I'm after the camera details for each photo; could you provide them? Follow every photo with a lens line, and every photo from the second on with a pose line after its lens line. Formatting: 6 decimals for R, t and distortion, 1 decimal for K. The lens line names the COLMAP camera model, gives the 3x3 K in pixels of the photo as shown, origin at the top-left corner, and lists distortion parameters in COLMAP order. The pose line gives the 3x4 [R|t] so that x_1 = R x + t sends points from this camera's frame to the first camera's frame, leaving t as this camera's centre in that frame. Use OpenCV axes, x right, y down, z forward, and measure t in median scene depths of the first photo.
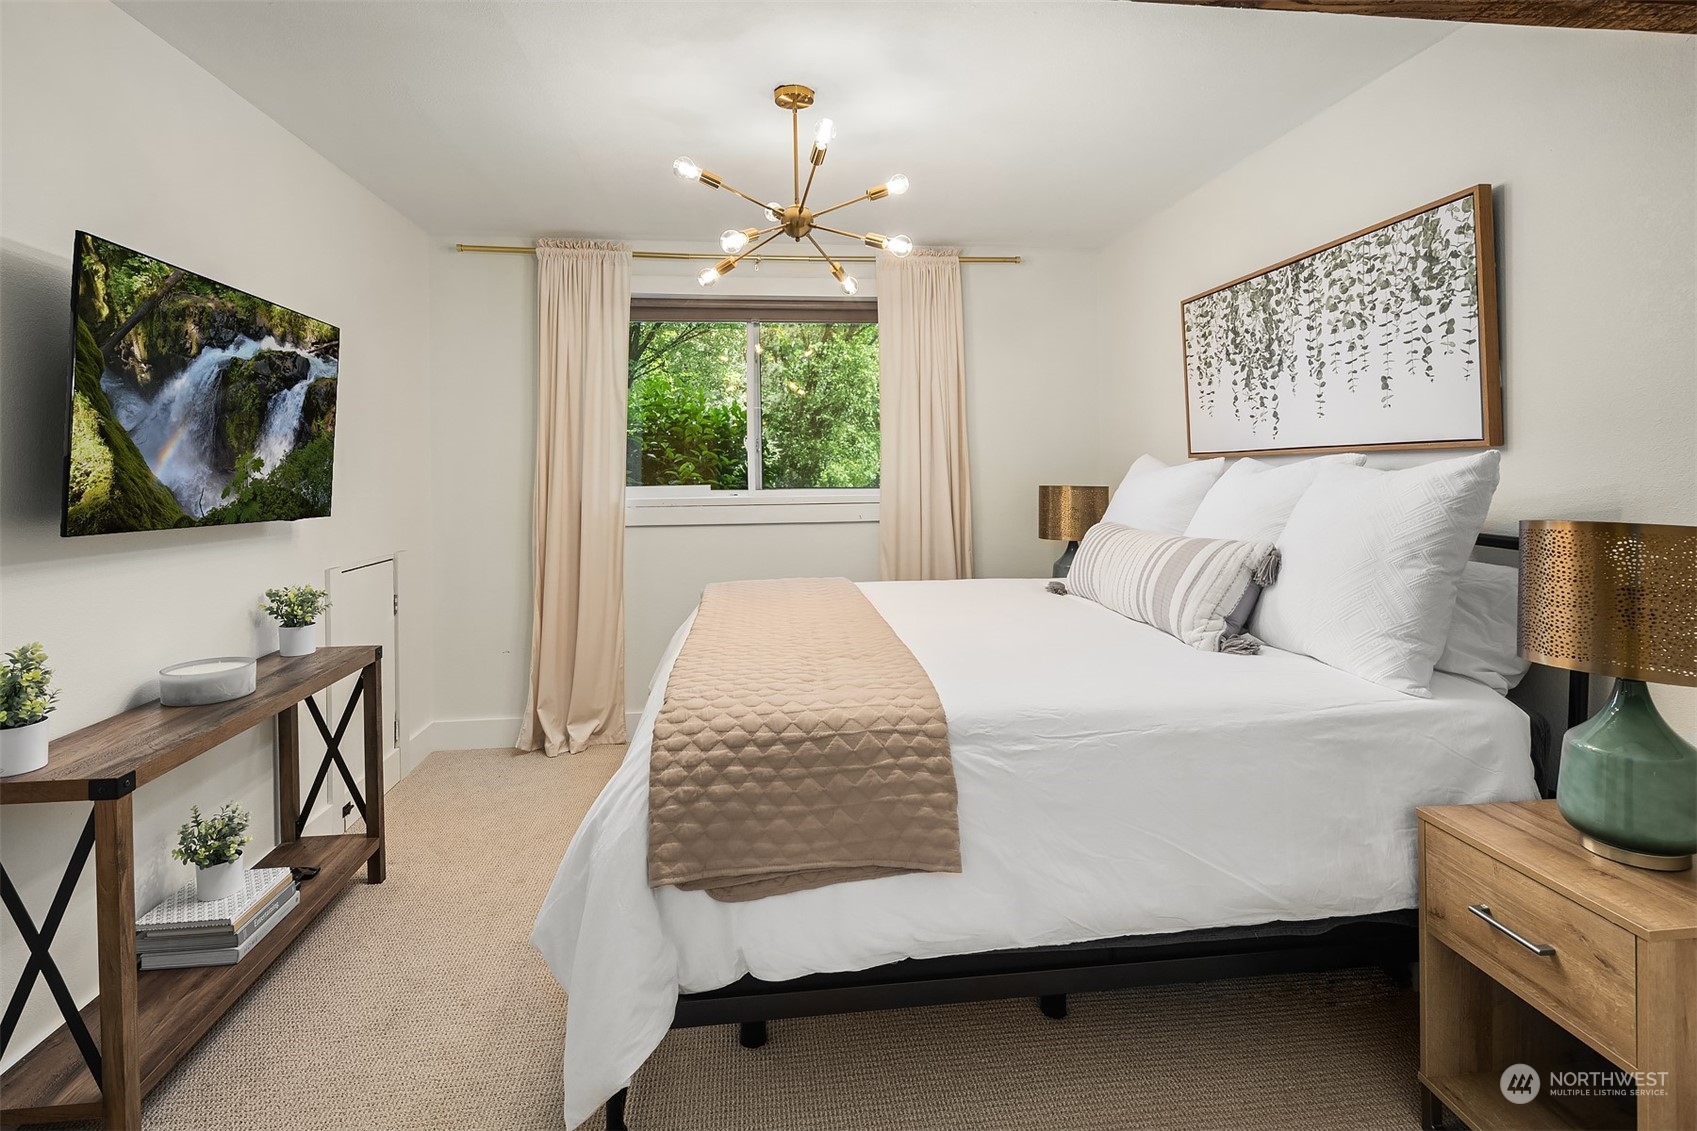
lens RADIAL K [[852.5, 0, 811.6], [0, 852.5, 566.5], [0, 0, 1]] dist [-0.002094, -0.003794]
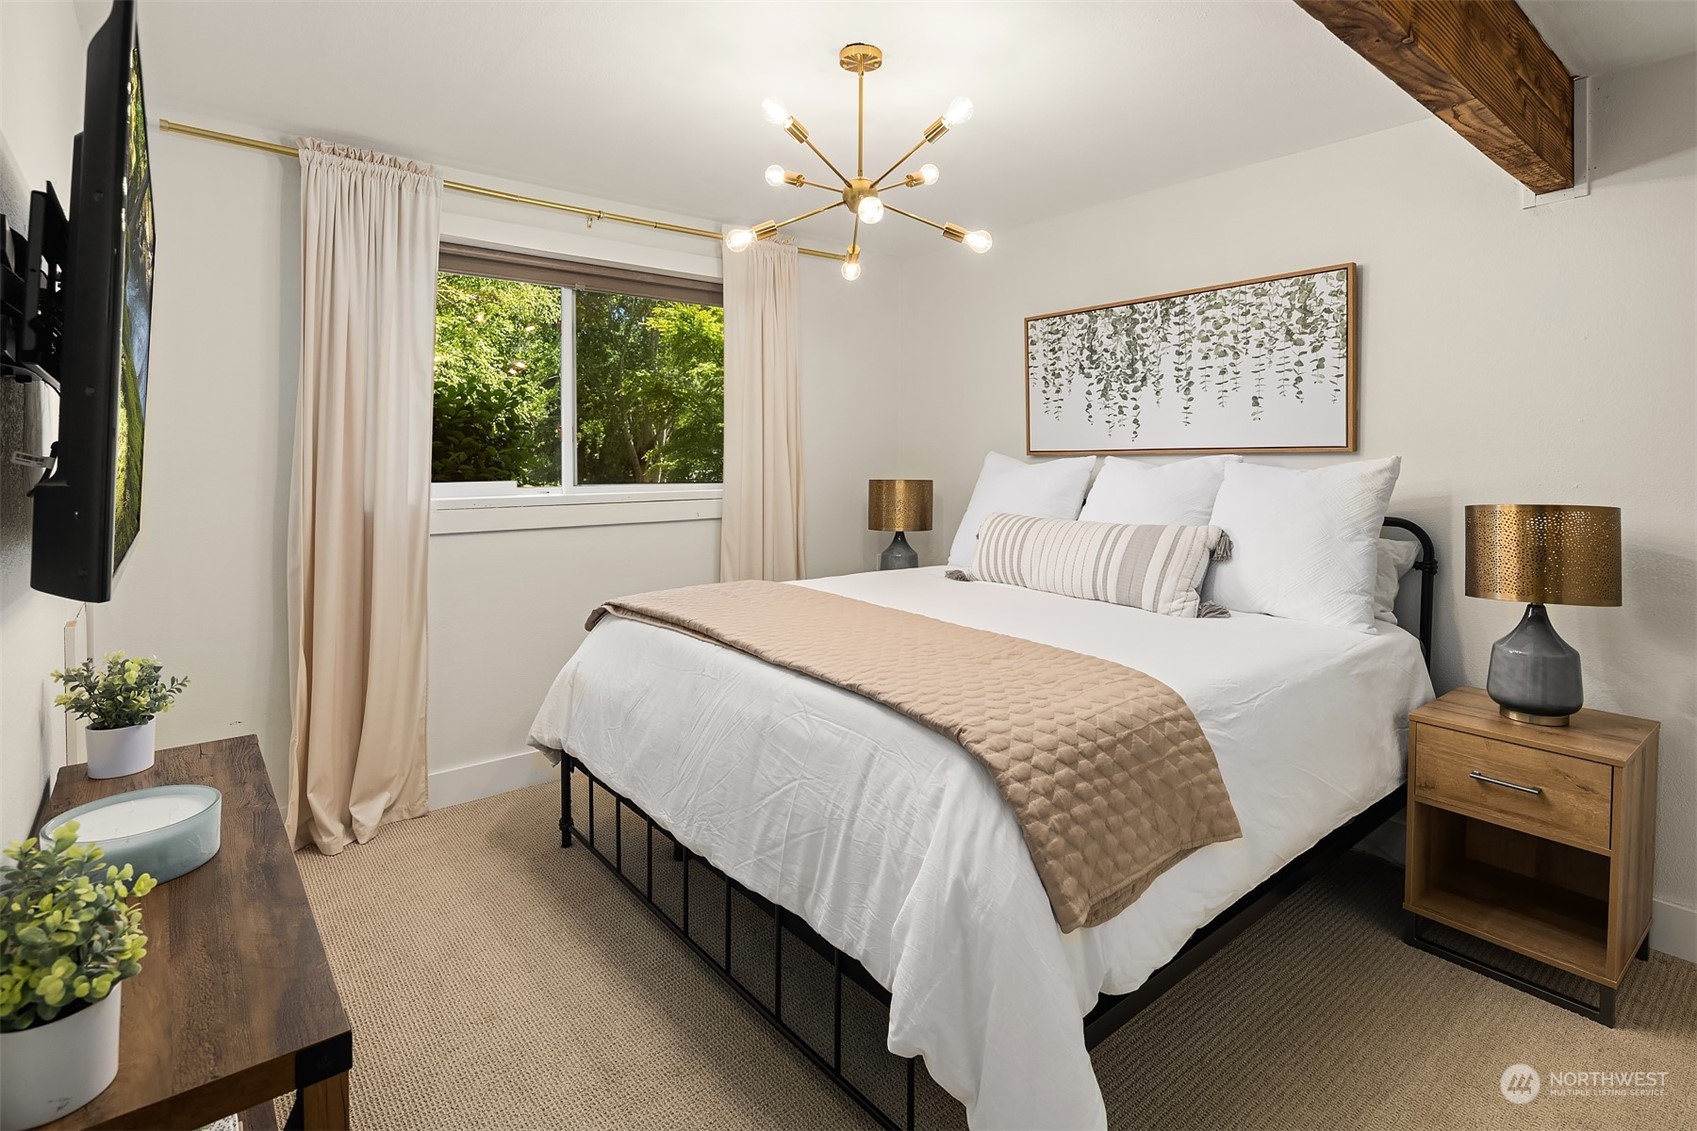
lens RADIAL K [[852.5, 0, 847.1], [0, 852.5, 564.9], [0, 0, 1]] dist [-0.002094, -0.003794]
pose [[0.829835, -0.060665, 0.554701, -0.561146], [0.055821, 0.998111, 0.025650, -0.031316], [-0.555210, 0.009679, 0.831654, 0.246953]]
